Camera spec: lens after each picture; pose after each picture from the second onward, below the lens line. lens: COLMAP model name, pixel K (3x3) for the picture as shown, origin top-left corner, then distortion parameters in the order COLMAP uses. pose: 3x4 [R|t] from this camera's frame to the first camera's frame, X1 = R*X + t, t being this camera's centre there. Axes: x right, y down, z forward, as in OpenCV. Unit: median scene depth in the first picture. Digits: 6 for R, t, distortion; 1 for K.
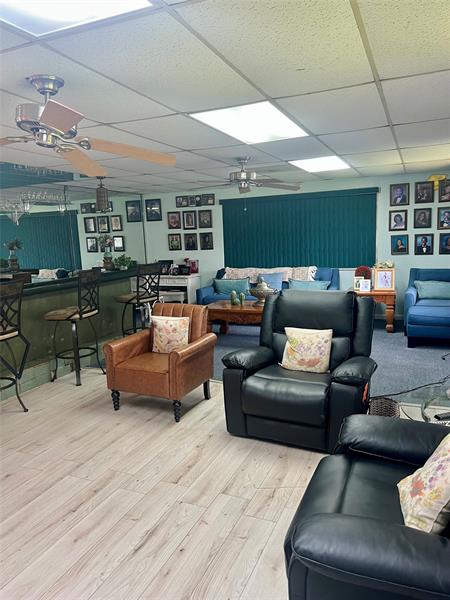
lens RADIAL K [[452.2, 0, 225.3], [0, 452.2, 299.8], [0, 0, 1]] dist [0.035655, -0.020724]
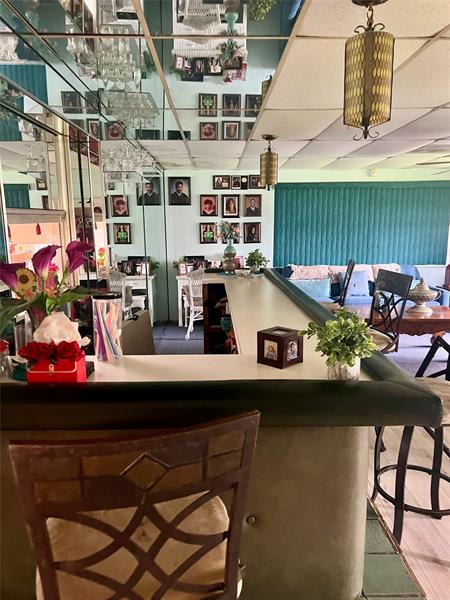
lens RADIAL K [[452.2, 0, 226.0], [0, 452.2, 301.2], [0, 0, 1]] dist [0.035655, -0.020724]
pose [[0.893166, -0.049378, 0.447009, -0.452641], [0.042904, 0.998776, 0.024601, -0.027331], [-0.447677, -0.002794, 0.894191, 0.282787]]
